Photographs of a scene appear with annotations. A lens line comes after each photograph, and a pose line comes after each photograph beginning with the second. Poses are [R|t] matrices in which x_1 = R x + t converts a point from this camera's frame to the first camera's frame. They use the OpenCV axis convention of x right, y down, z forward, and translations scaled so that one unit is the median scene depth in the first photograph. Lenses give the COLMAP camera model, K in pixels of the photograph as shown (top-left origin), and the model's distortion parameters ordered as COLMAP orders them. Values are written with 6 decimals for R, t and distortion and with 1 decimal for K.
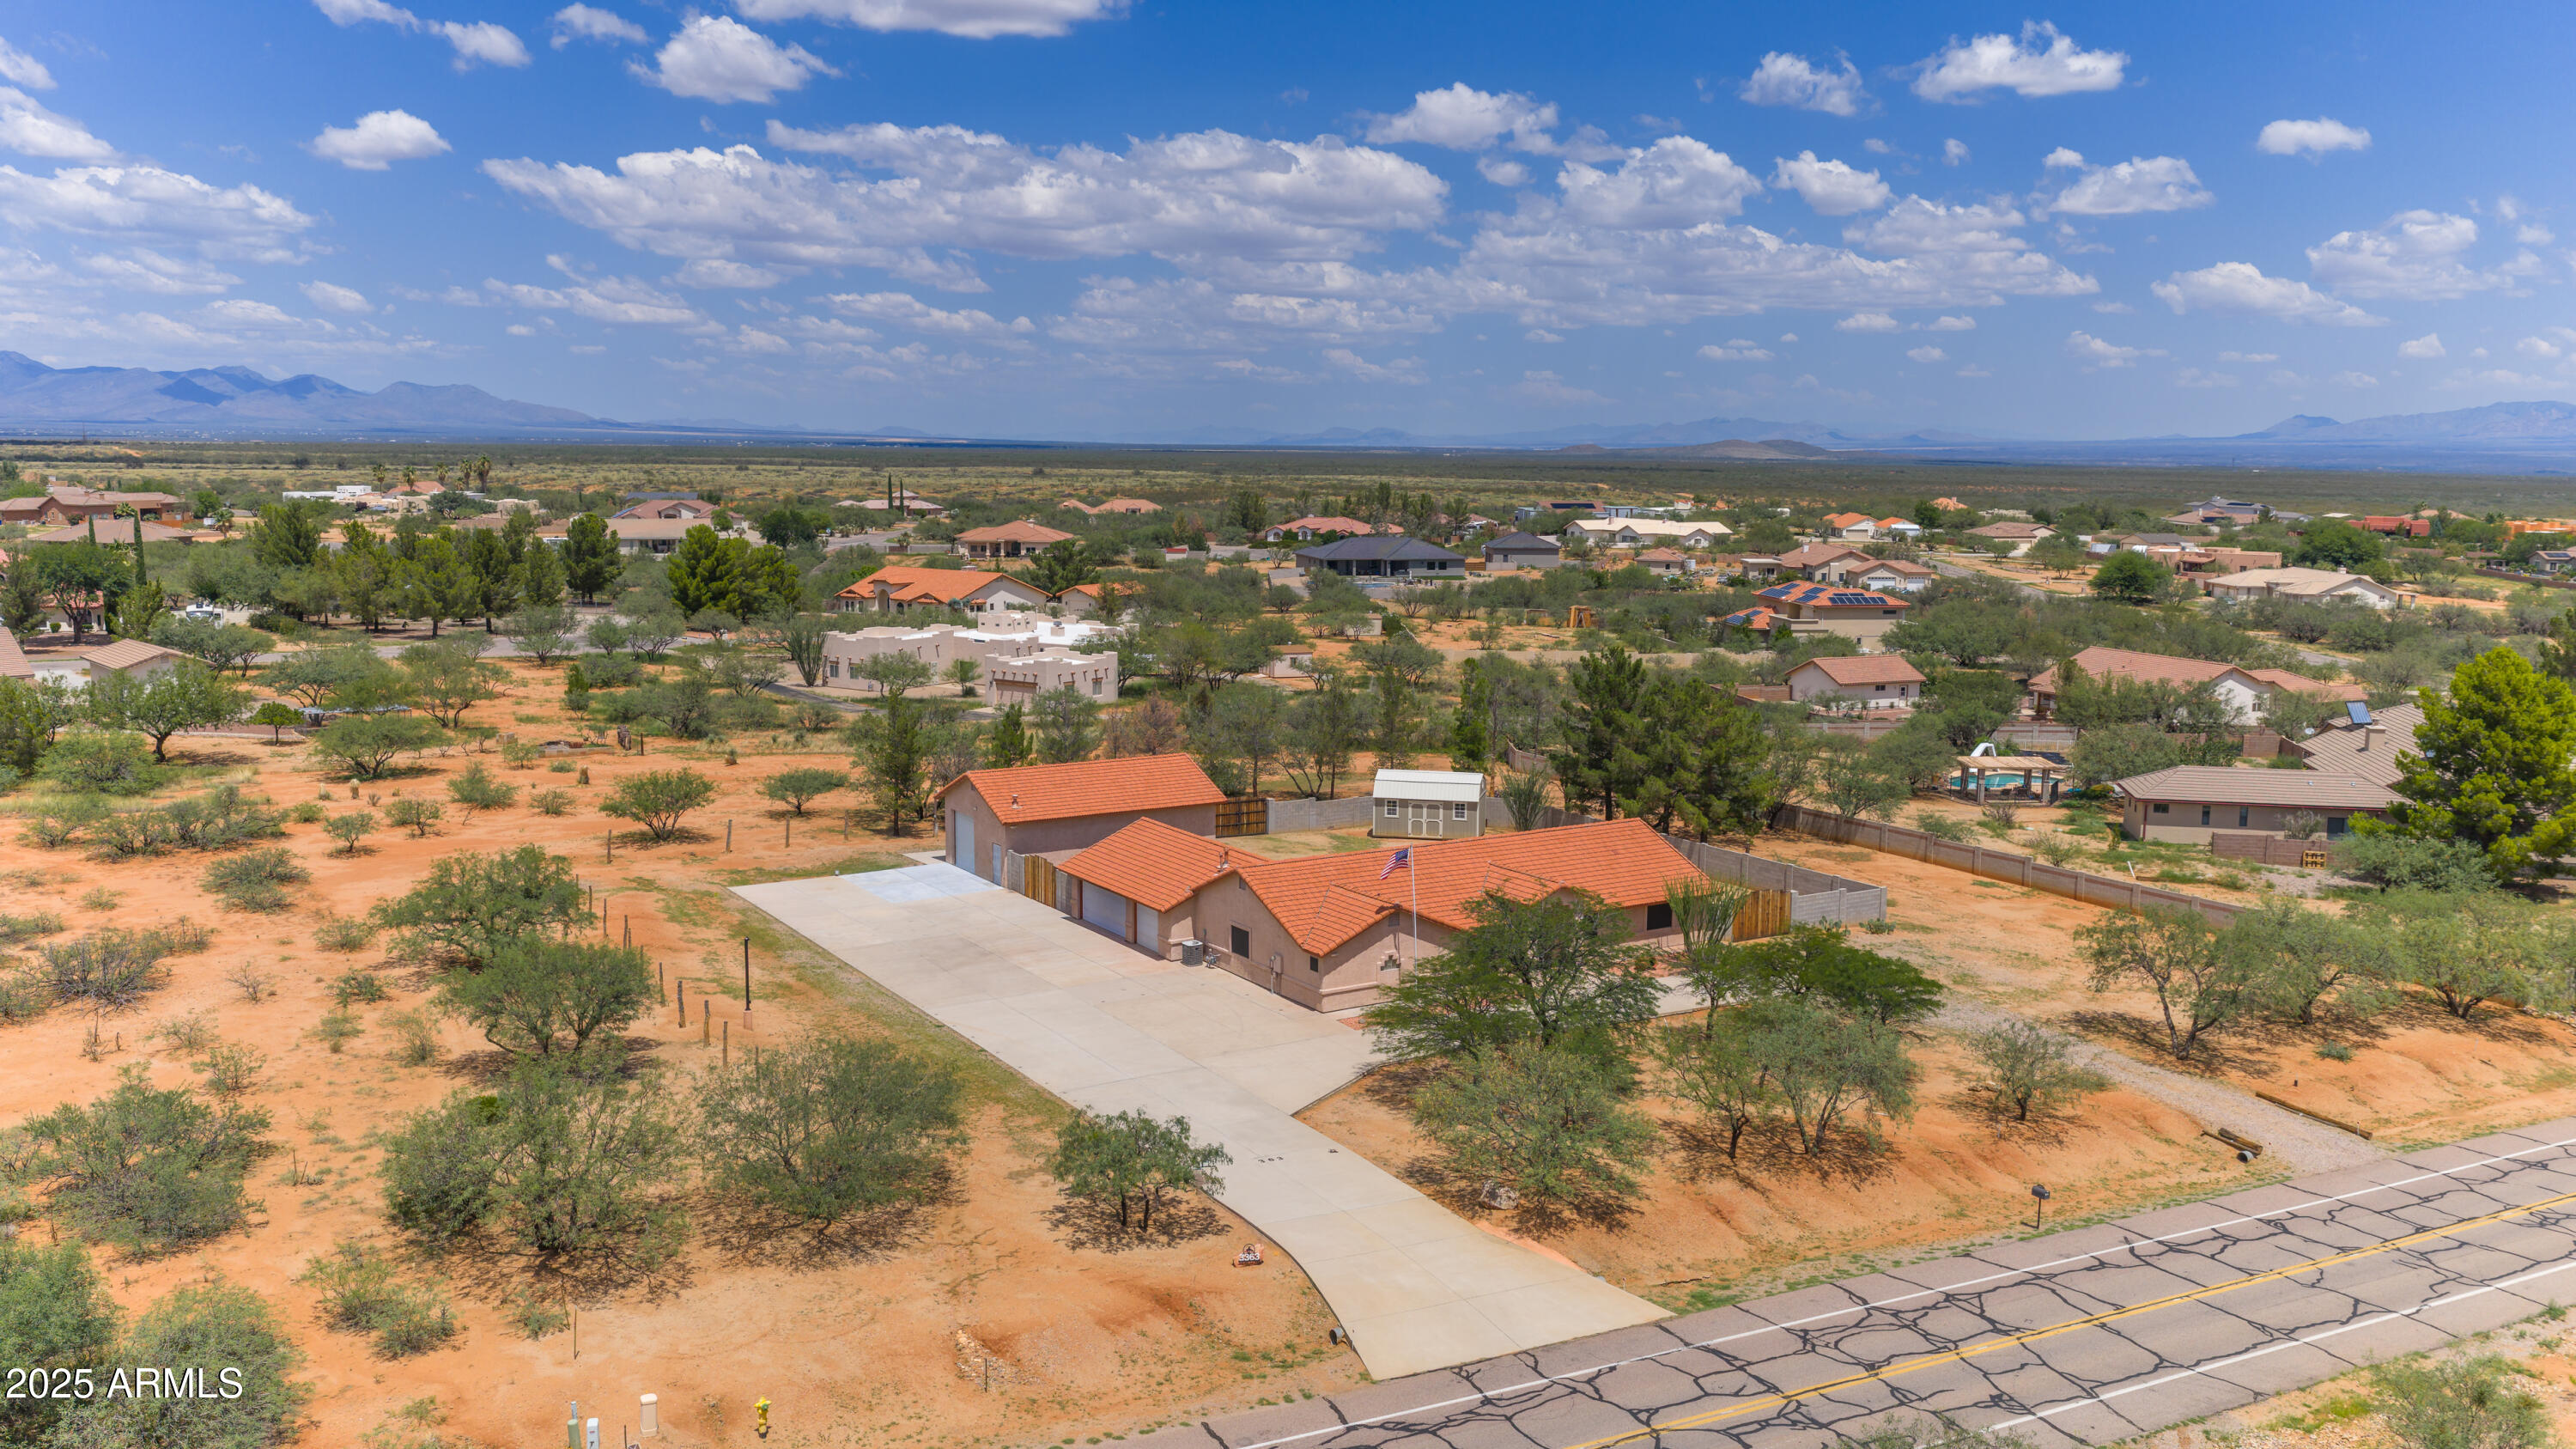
lens RADIAL K [[2143.5, 0, 1294.7], [0, 2143.5, 723.2], [0, 0, 1]] dist [0.009477, -0.023656]
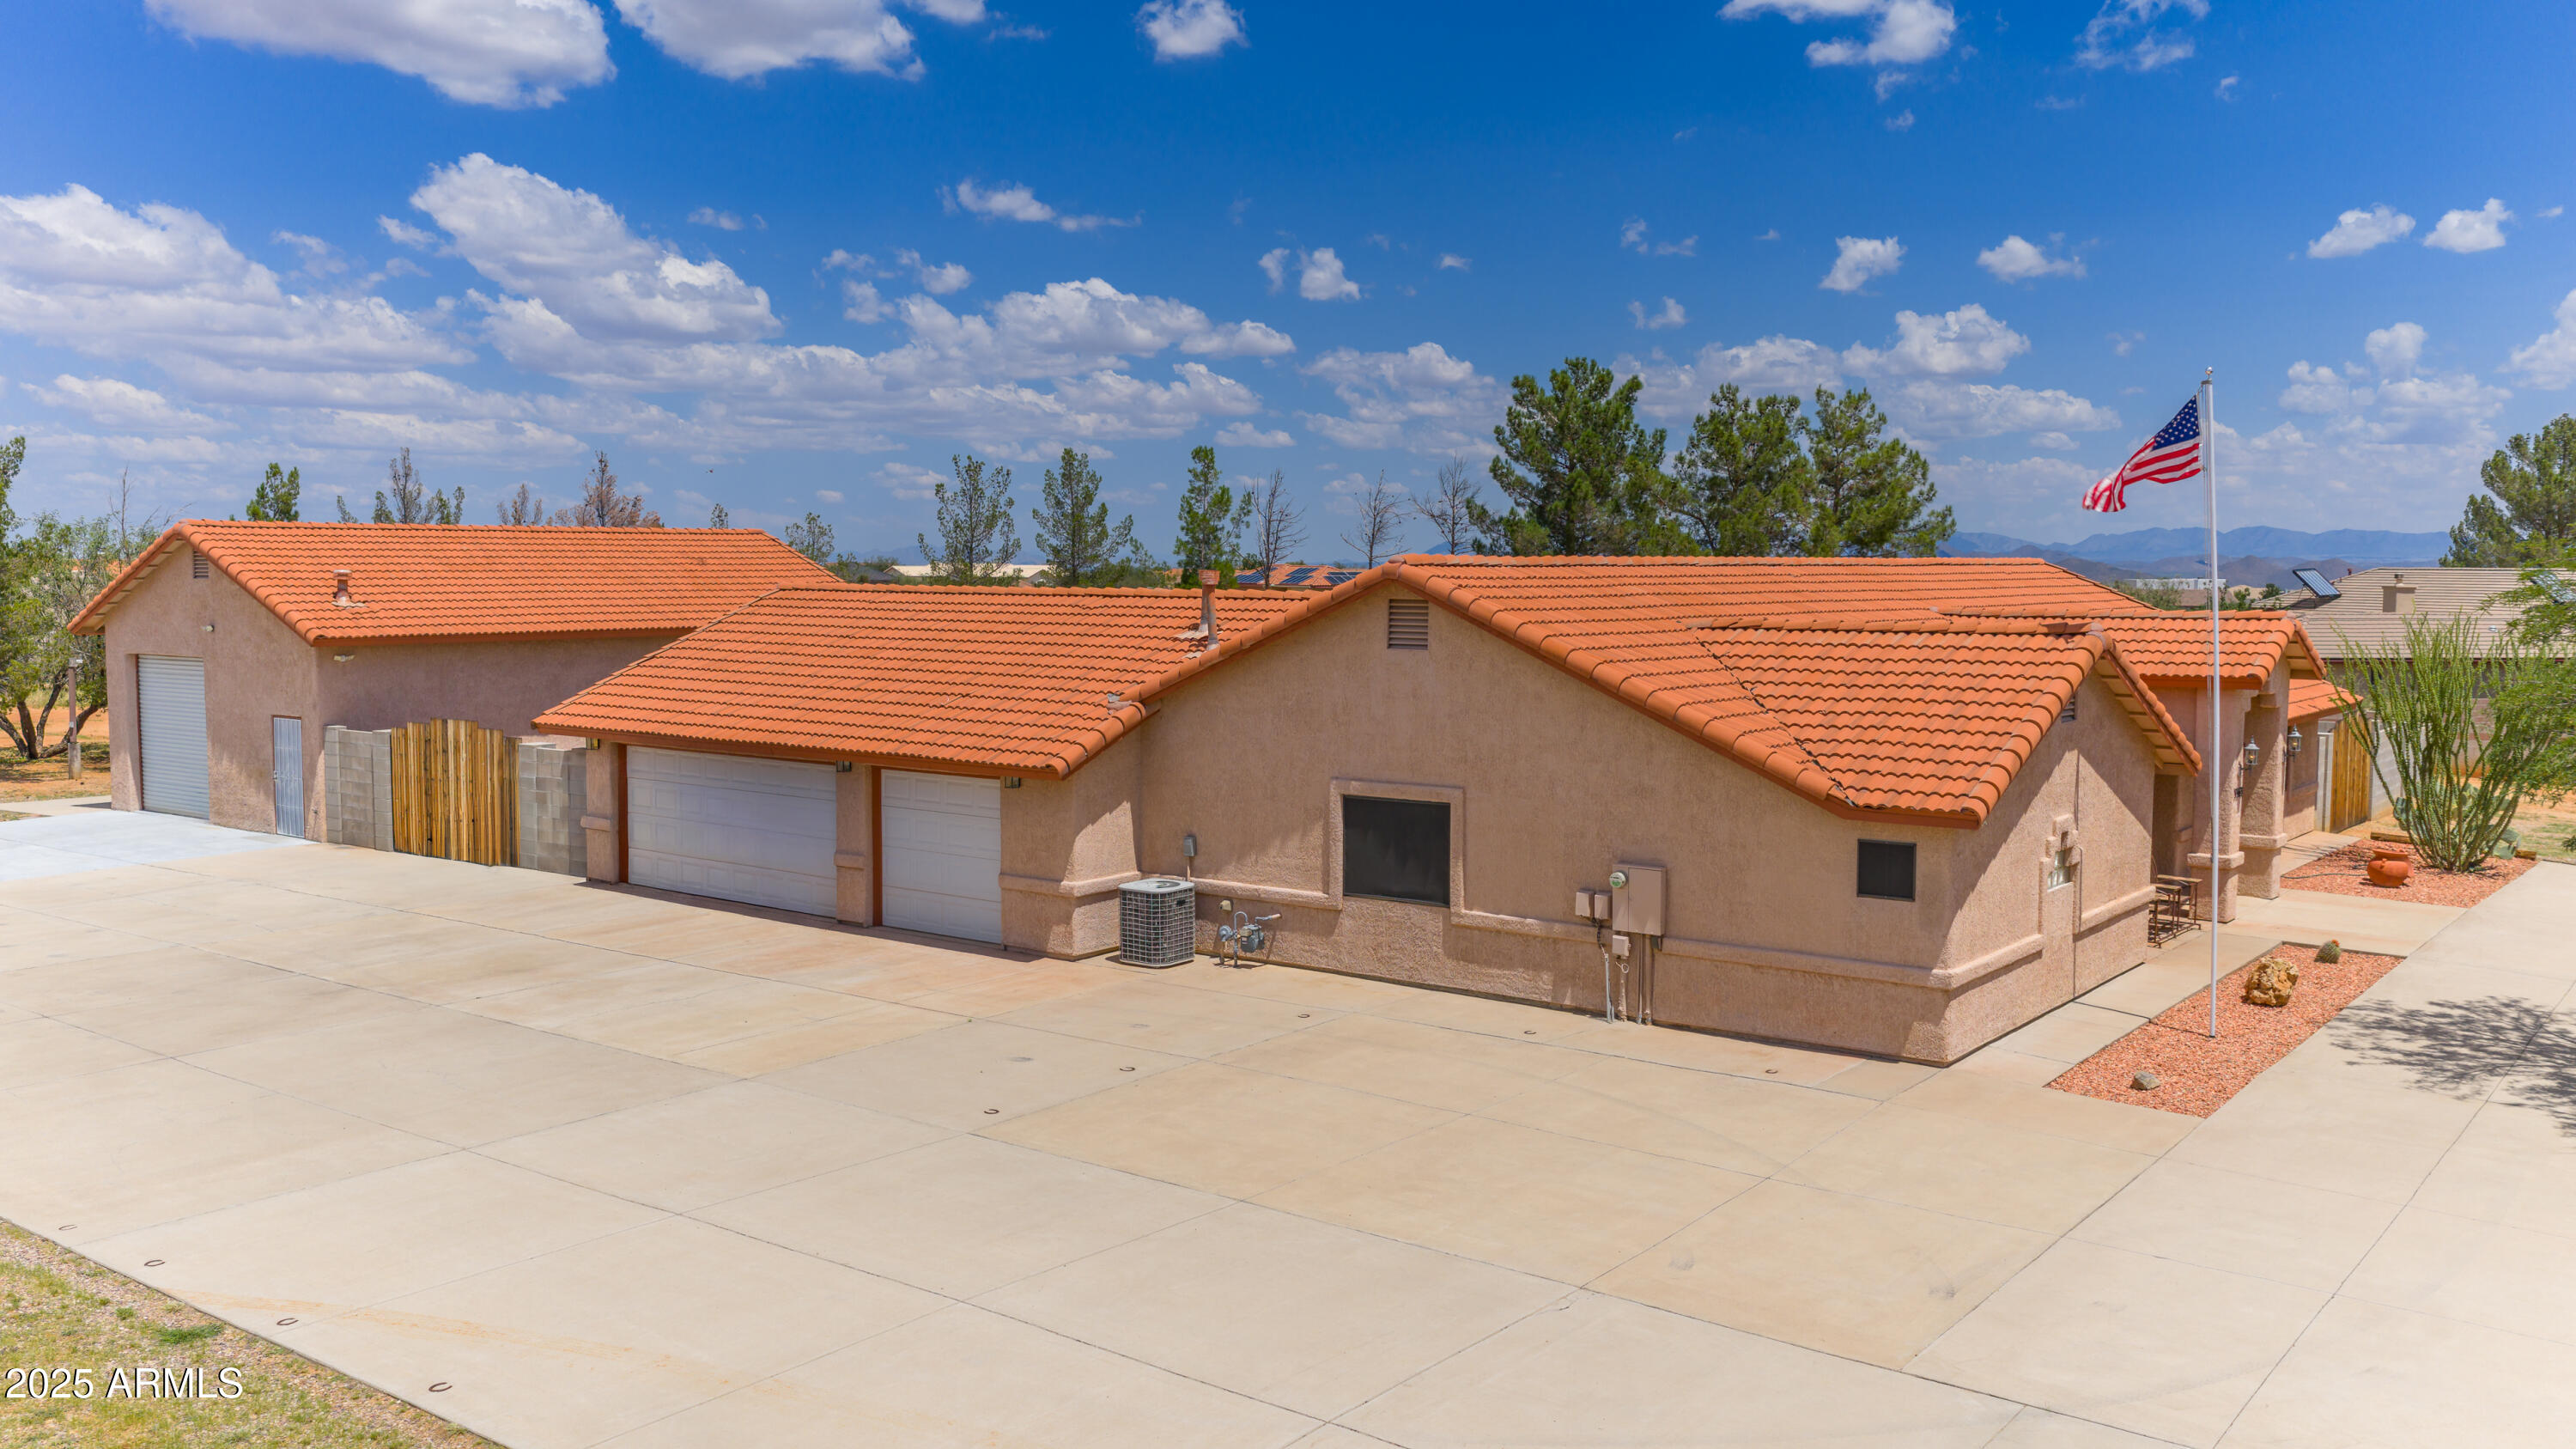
lens RADIAL K [[2143.5, 0, 1294.7], [0, 2143.5, 723.2], [0, 0, 1]] dist [0.009477, -0.023656]
pose [[0.934306, -0.035865, 0.354663, -0.128314], [0.056003, 0.997339, -0.046677, 0.095247], [-0.352045, 0.063473, 0.933828, 0.730047]]
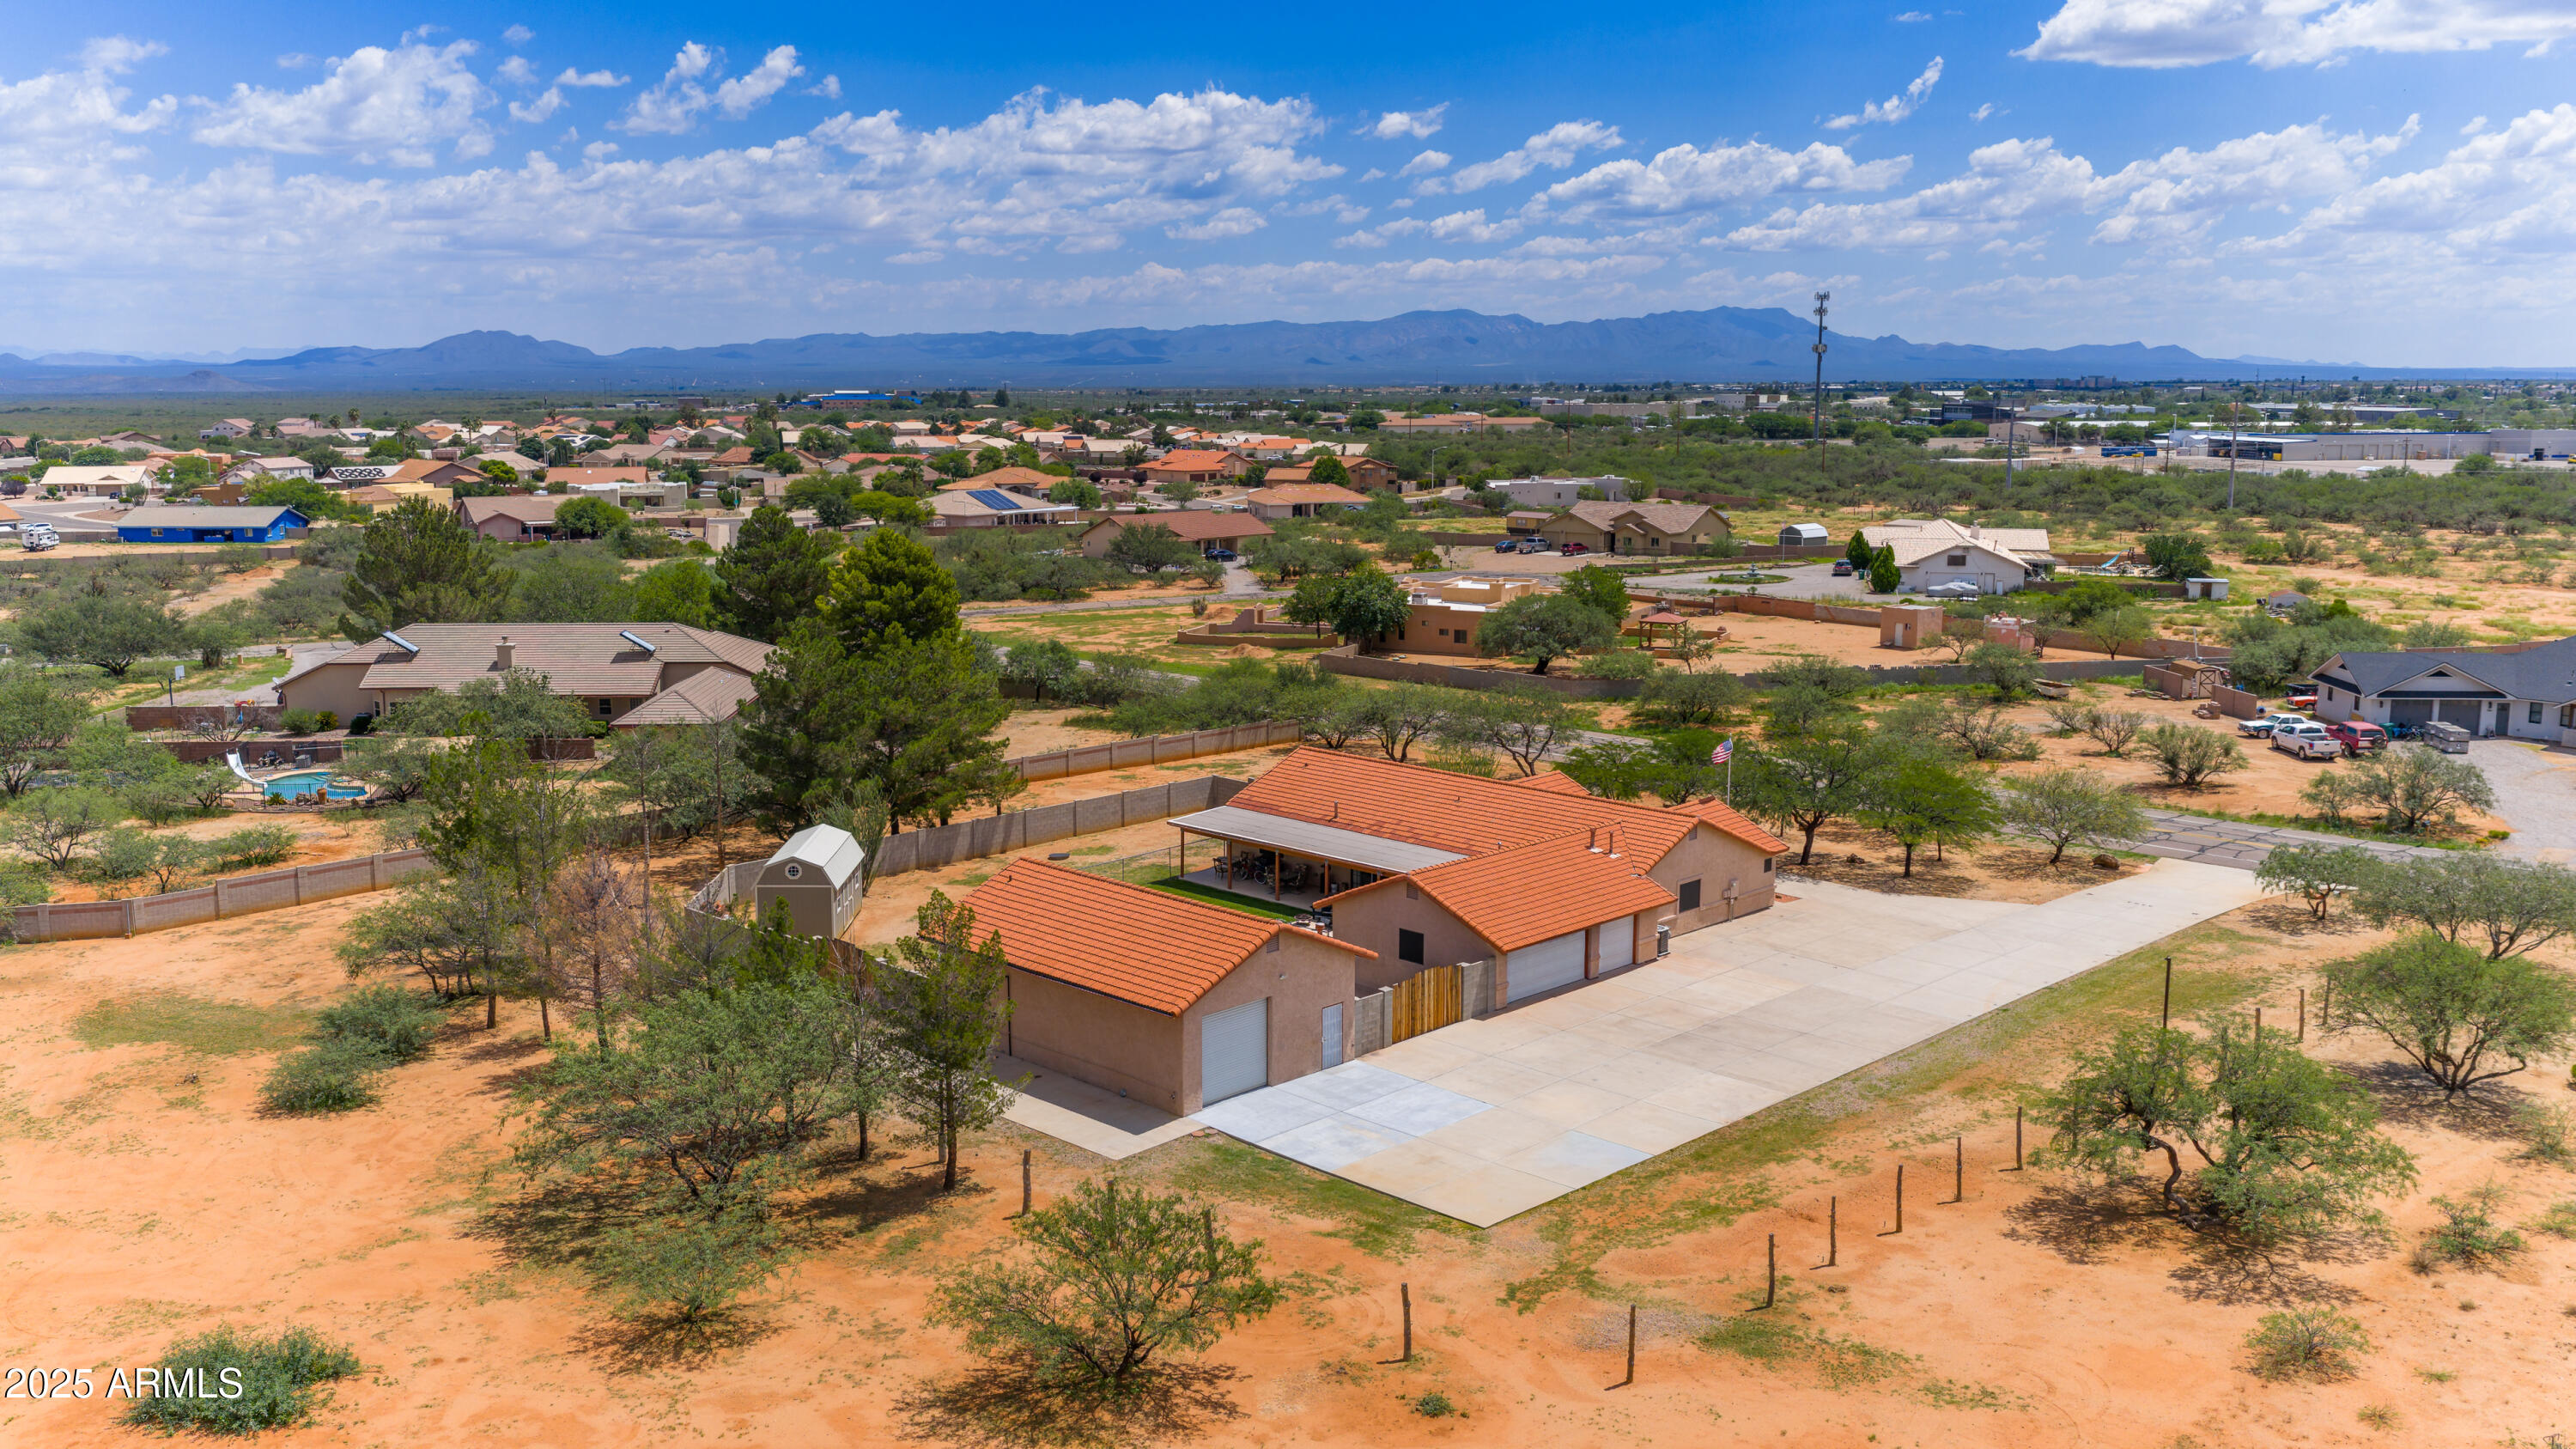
lens RADIAL K [[2143.5, 0, 1294.7], [0, 2143.5, 723.2], [0, 0, 1]] dist [0.009477, -0.023656]
pose [[-0.236679, -0.168369, 0.956888, -0.852028], [0.129298, 0.970652, 0.202772, -0.181359], [-0.962946, 0.171715, -0.207963, 1.311708]]
